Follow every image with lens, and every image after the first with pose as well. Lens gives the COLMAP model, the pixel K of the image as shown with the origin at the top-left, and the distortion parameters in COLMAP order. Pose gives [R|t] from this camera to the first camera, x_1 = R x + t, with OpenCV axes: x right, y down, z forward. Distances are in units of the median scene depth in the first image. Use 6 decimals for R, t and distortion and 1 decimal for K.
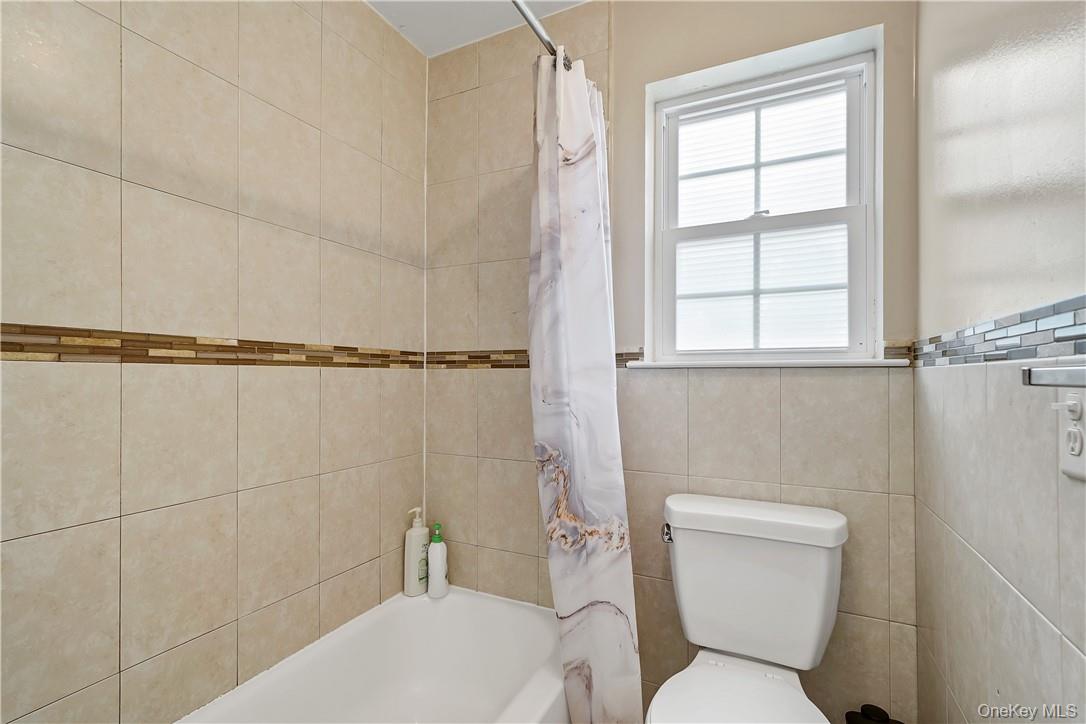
lens RADIAL K [[512.5, 0, 542.8], [0, 512.5, 369.0], [0, 0, 1]] dist [0.009012, -0.000236]
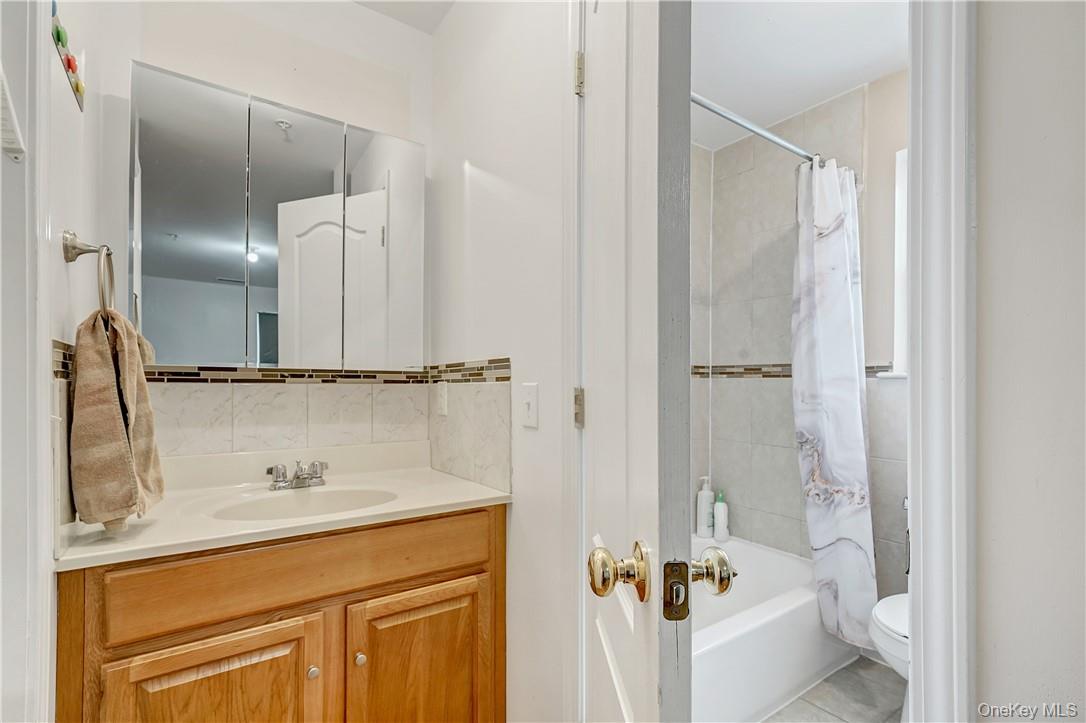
lens RADIAL K [[512.5, 0, 549.9], [0, 512.5, 381.0], [0, 0, 1]] dist [0.009012, -0.000236]
pose [[0.883883, 0.002051, -0.467703, 0.044727], [0.003810, 0.999926, 0.011585, -0.012631], [0.467692, -0.012022, 0.883810, -0.553234]]
